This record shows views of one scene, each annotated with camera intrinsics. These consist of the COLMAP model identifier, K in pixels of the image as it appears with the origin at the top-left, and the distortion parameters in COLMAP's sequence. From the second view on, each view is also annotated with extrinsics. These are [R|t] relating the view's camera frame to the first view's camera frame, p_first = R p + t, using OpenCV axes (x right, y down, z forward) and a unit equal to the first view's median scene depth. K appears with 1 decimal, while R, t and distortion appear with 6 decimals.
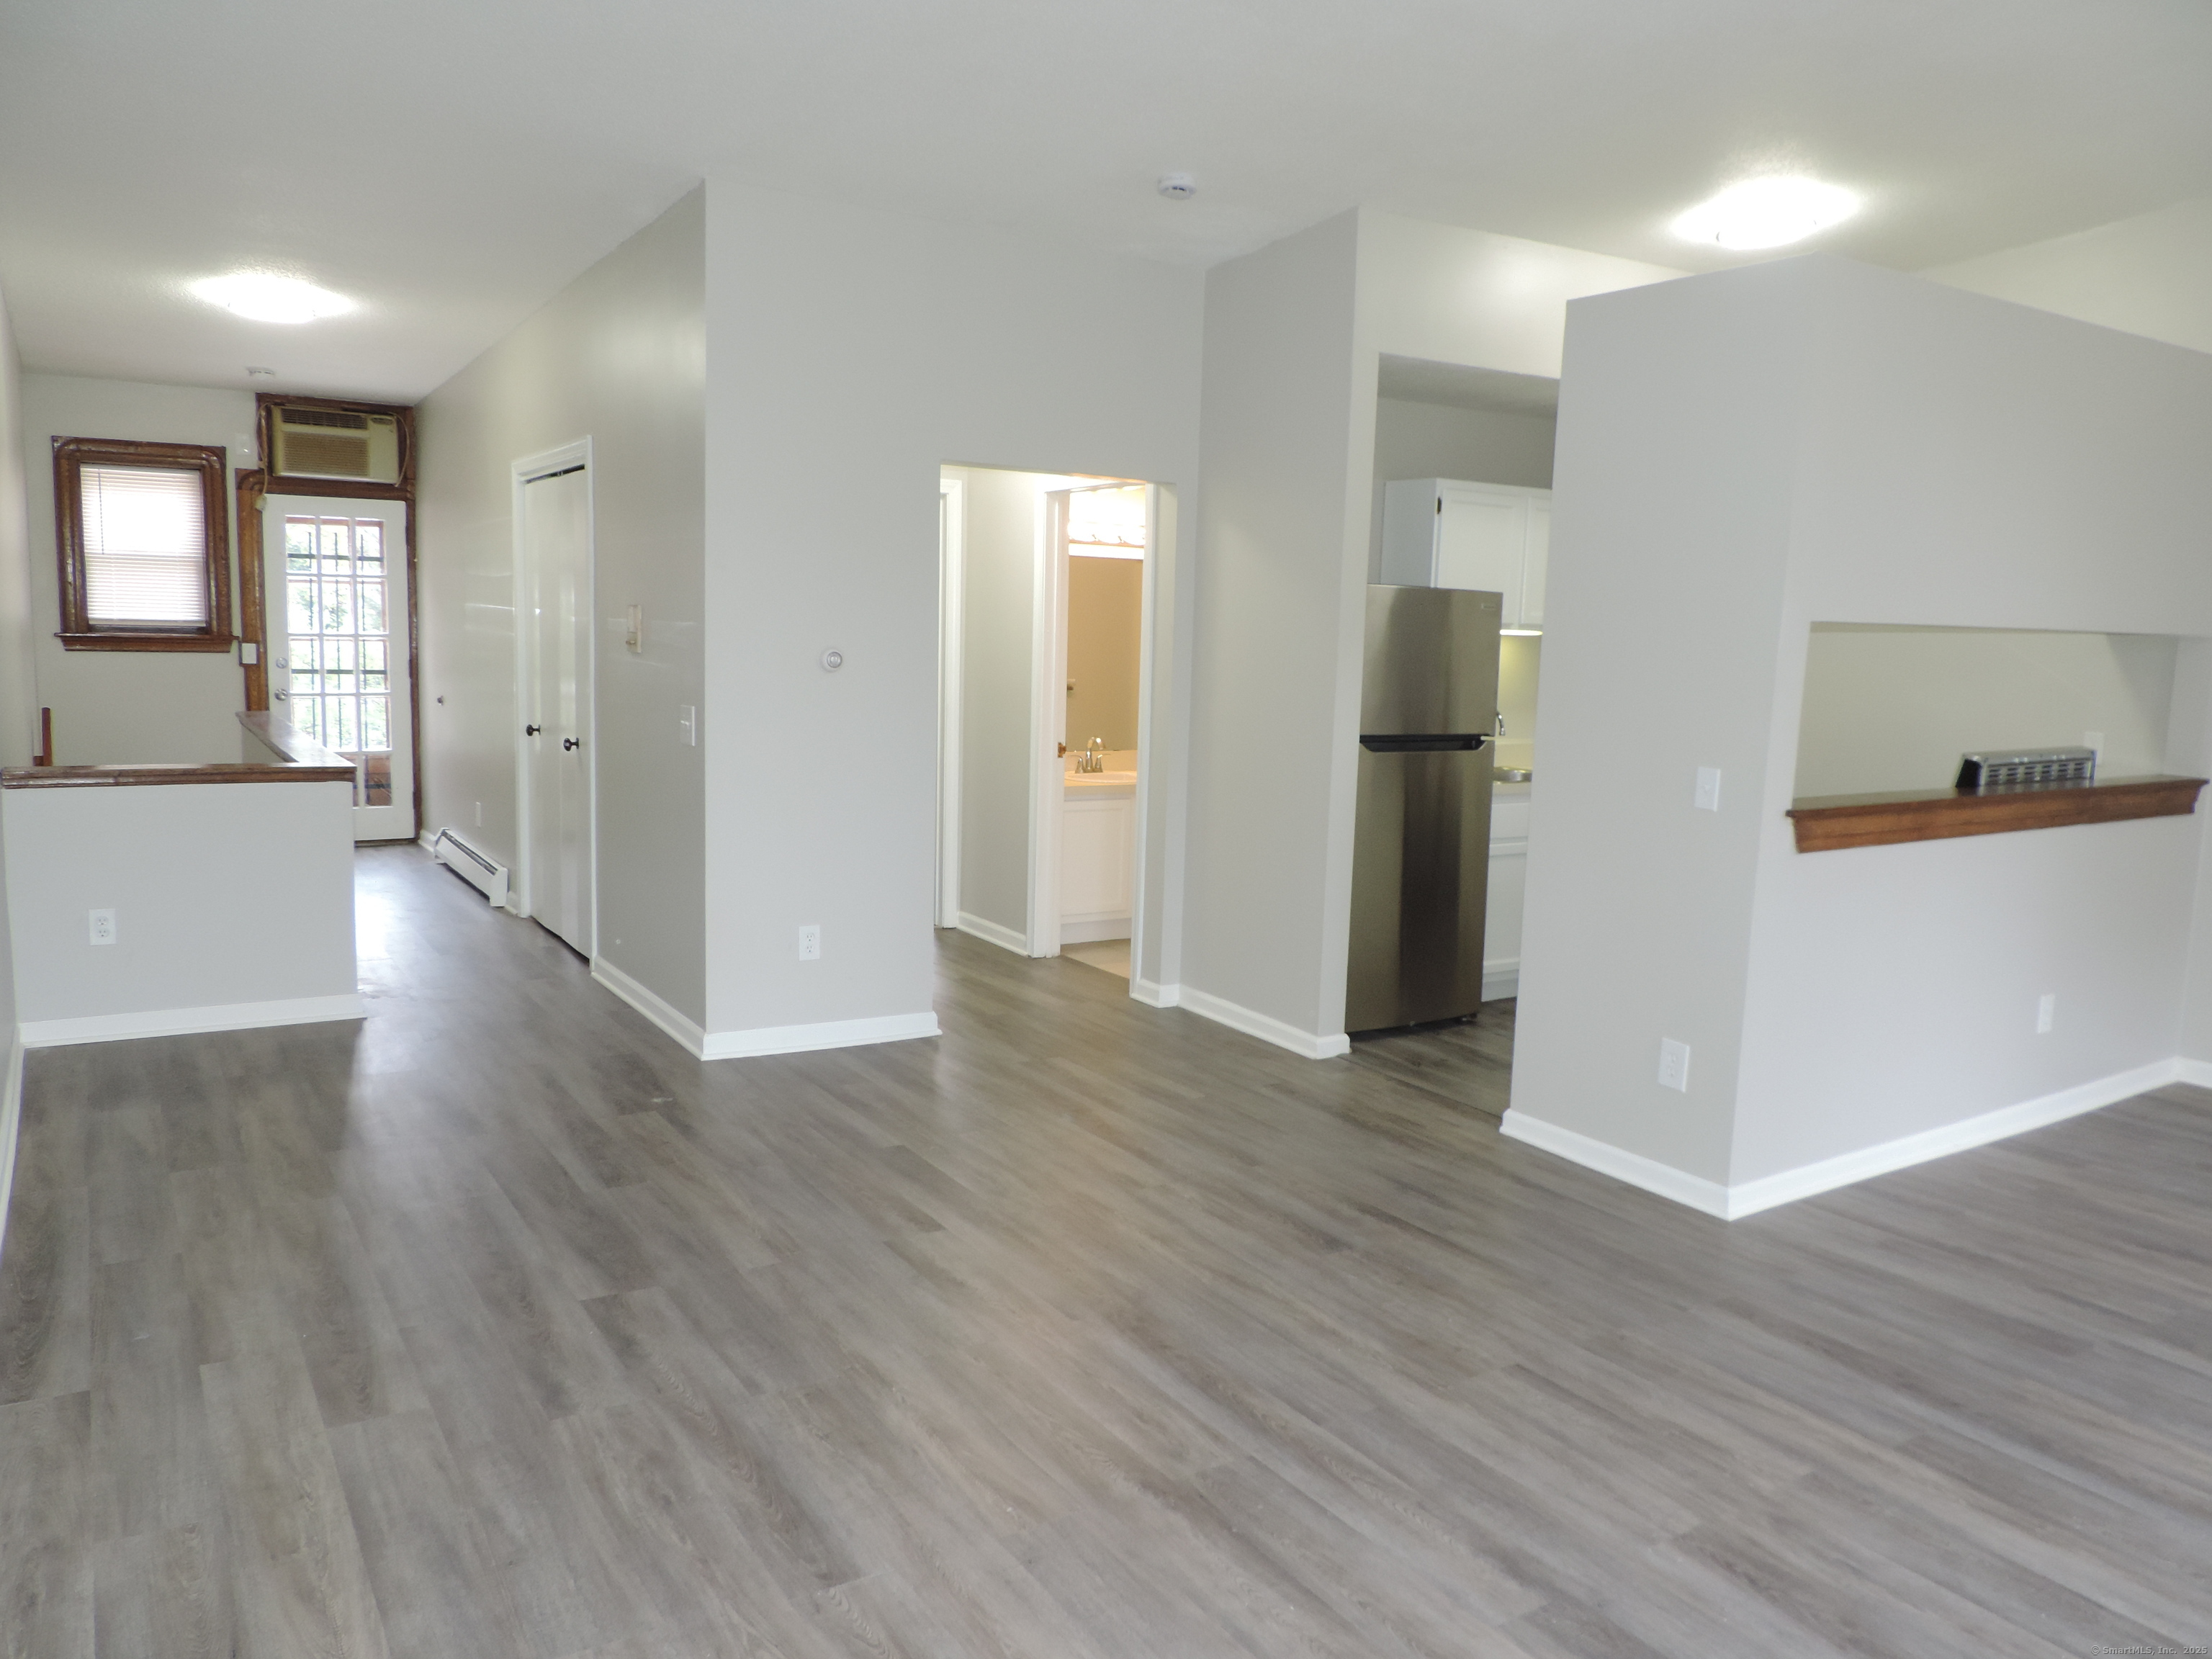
lens RADIAL K [[1584.8, 0, 1107.8], [0, 1584.8, 833.2], [0, 0, 1]] dist [-0.015799, -0.001558]
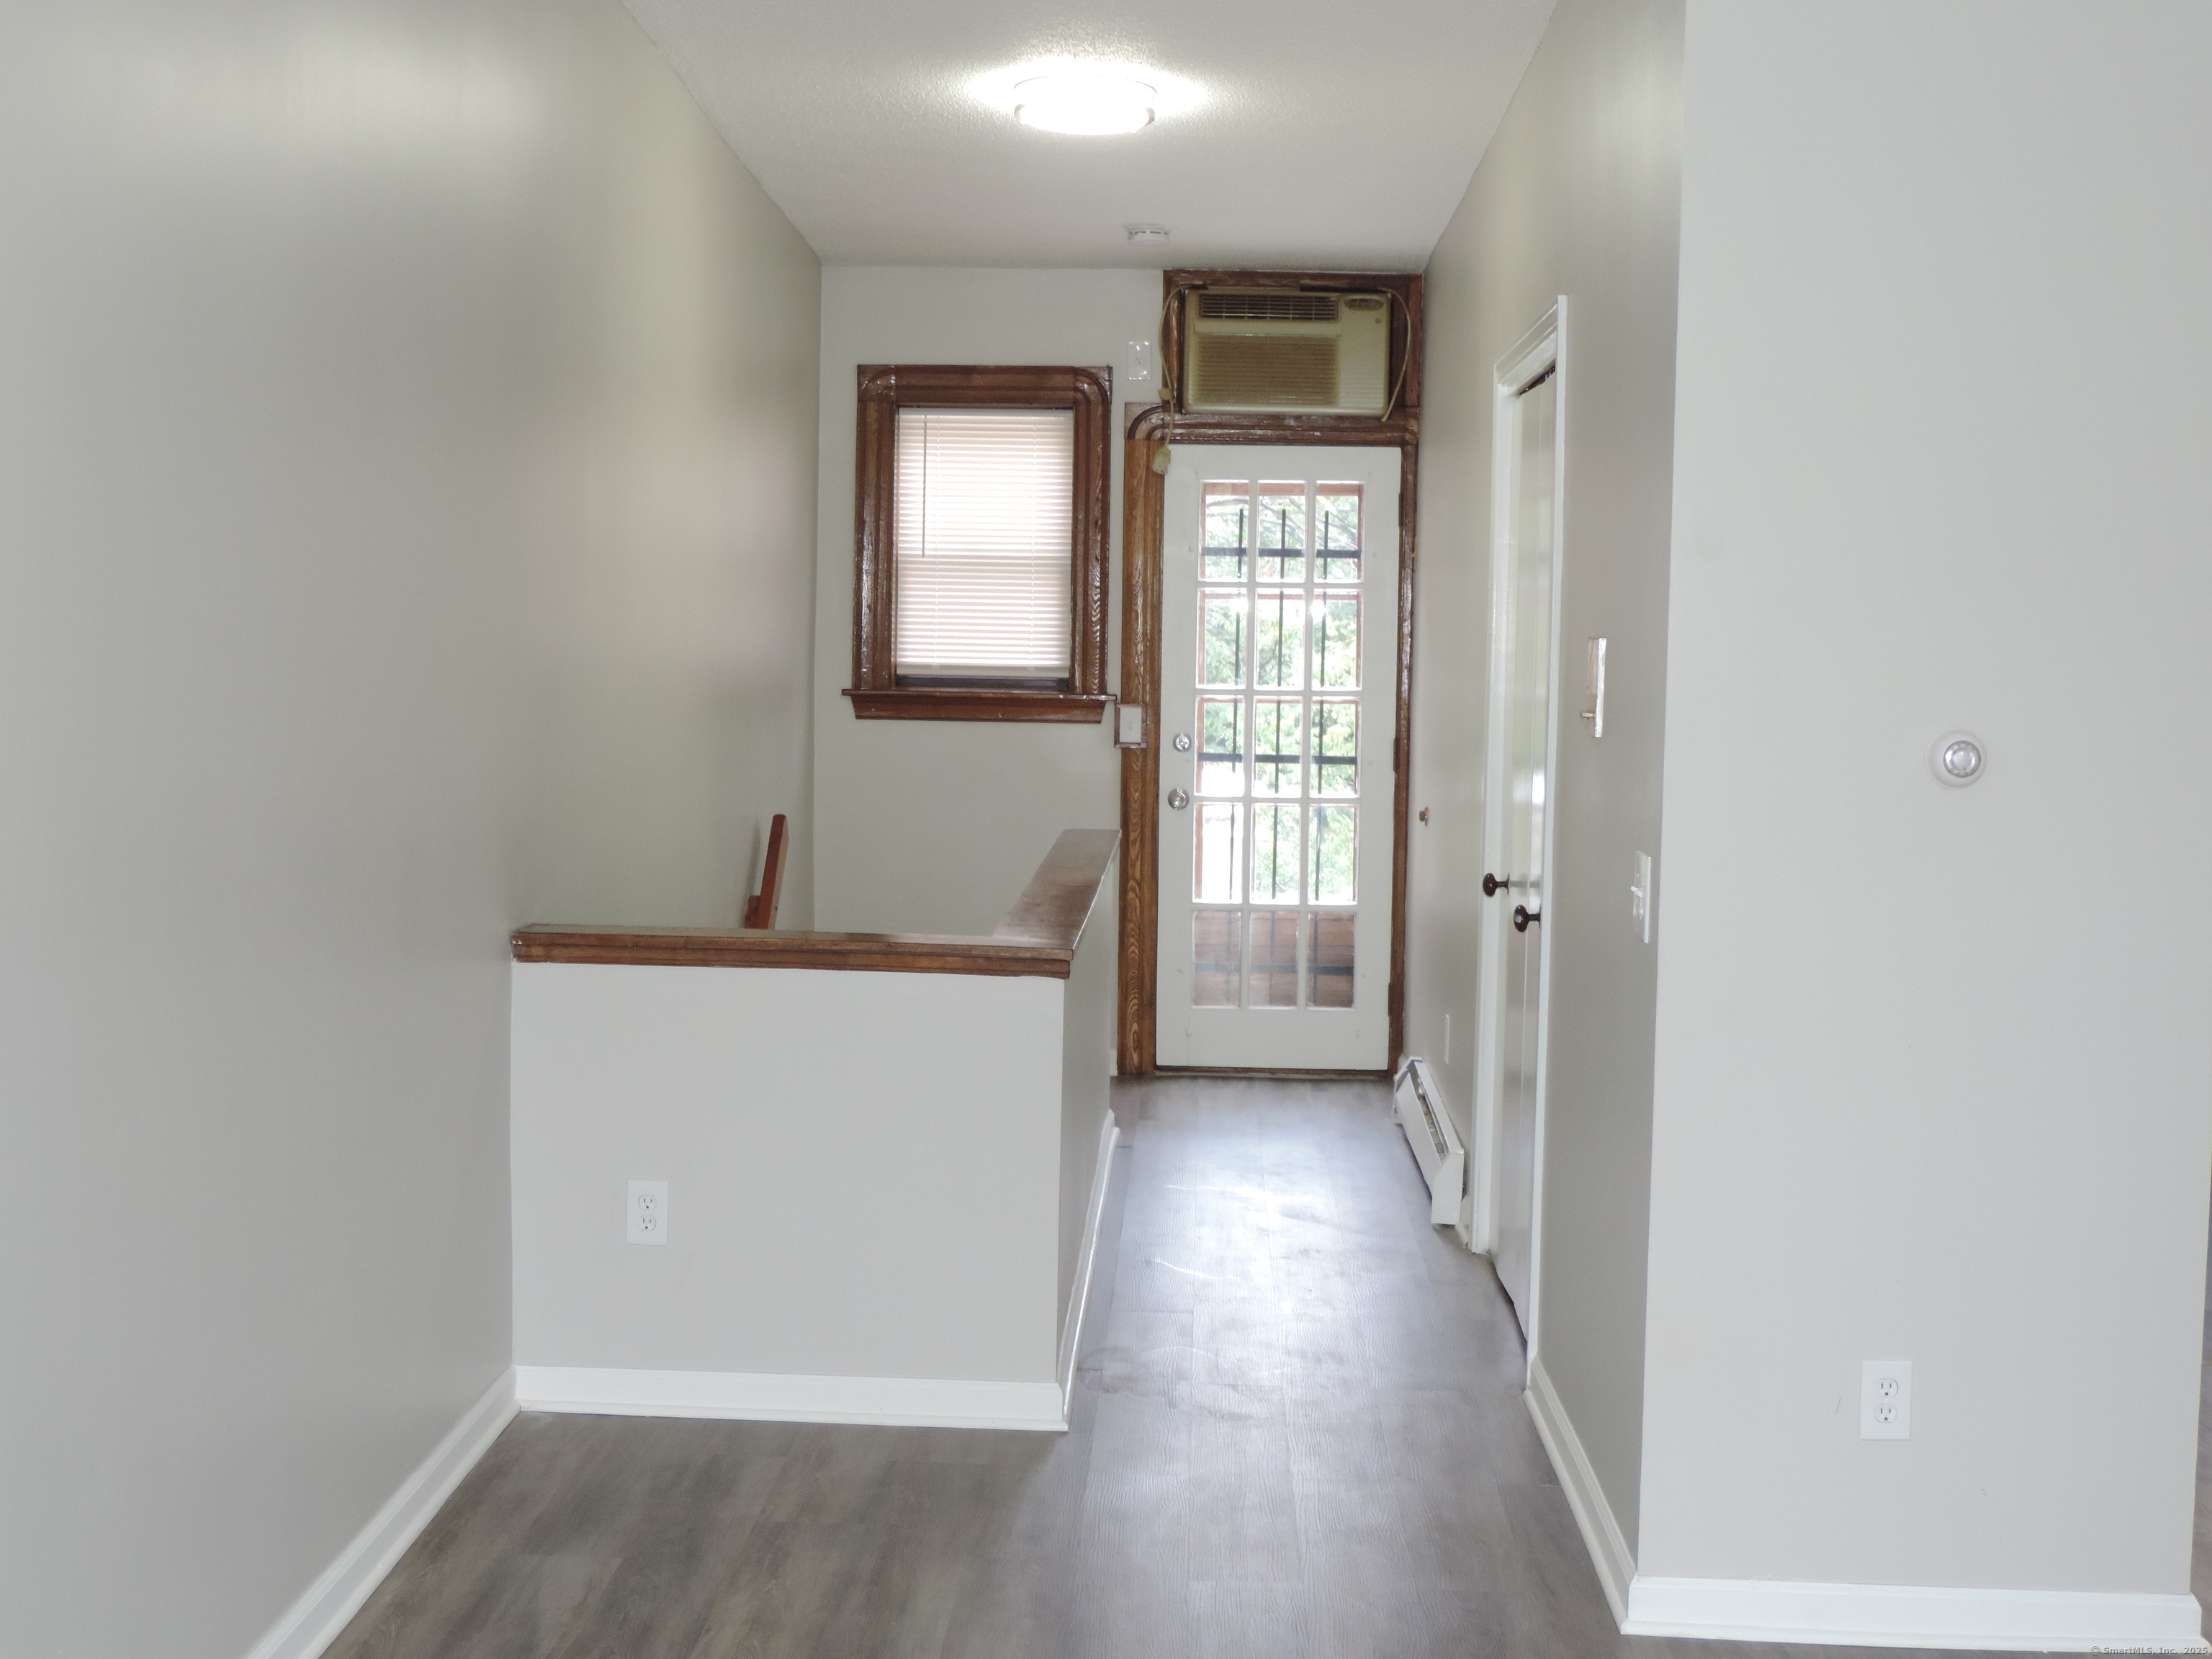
lens RADIAL K [[3018.1, 0, 1109.5], [0, 3018.1, 818.9], [0, 0, 1]] dist [-0.070737, 0.000000]
pose [[0.827136, 0.023860, -0.561496, 0.069718], [-0.068715, 0.995896, -0.058905, -0.019871], [0.557786, 0.087306, 0.825380, 0.129206]]
